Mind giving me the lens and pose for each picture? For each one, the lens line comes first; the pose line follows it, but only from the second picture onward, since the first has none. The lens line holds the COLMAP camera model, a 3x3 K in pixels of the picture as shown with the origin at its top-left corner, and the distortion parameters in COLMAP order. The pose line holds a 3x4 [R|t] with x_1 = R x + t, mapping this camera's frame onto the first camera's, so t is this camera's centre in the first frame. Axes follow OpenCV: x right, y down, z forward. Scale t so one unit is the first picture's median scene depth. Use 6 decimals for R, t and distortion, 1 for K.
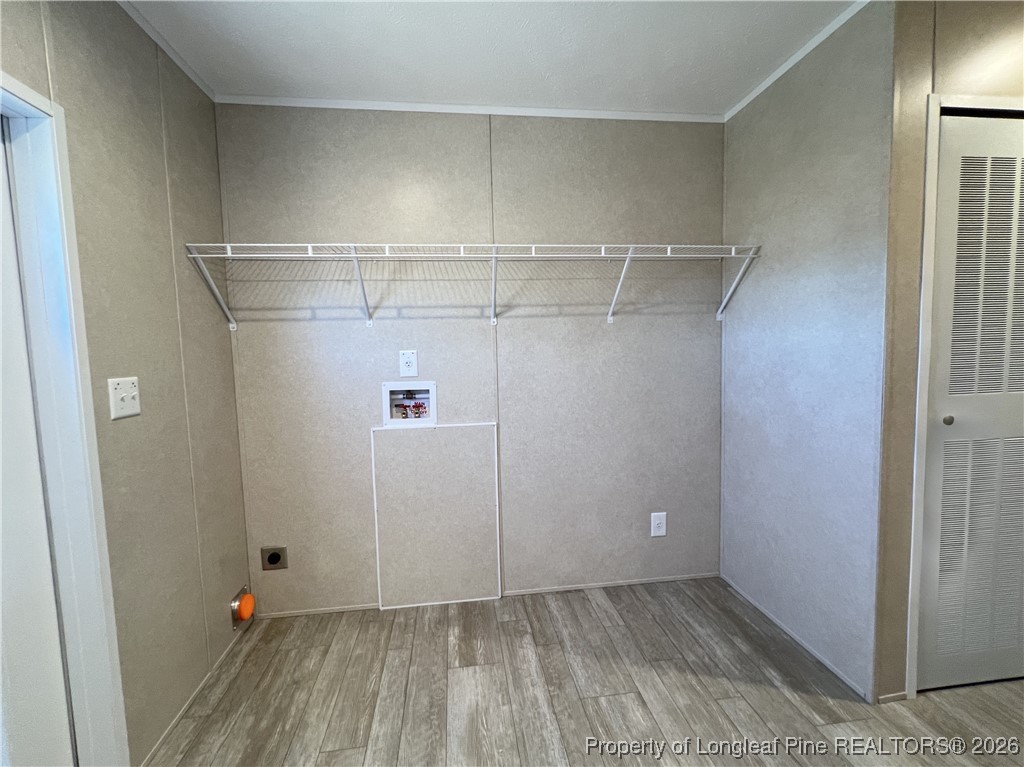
lens RADIAL K [[438.2, 0, 508.9], [0, 438.2, 382.1], [0, 0, 1]] dist [-0.000040, 0.000212]
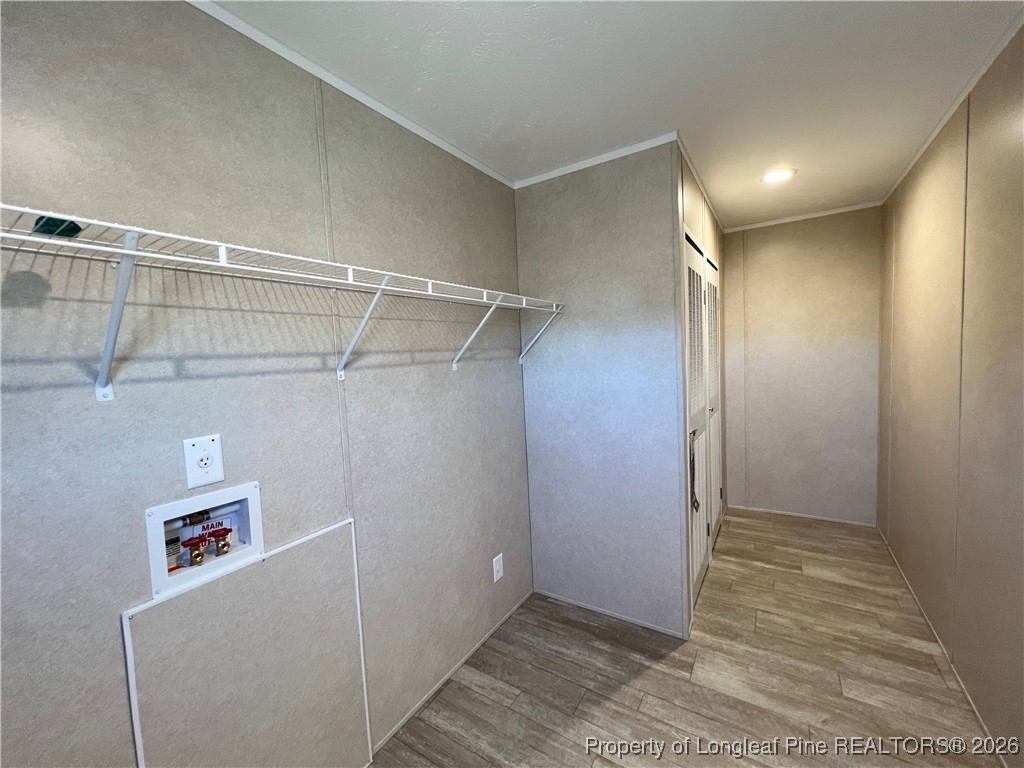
lens RADIAL K [[410.5, 0, 508.1], [0, 410.5, 382.3], [0, 0, 1]] dist [-0.000706, 0.000713]
pose [[0.646755, -0.057872, 0.760499, -0.369088], [0.089056, 0.996027, 0.000059, -0.106011], [-0.757481, 0.067689, 0.649339, 0.383415]]
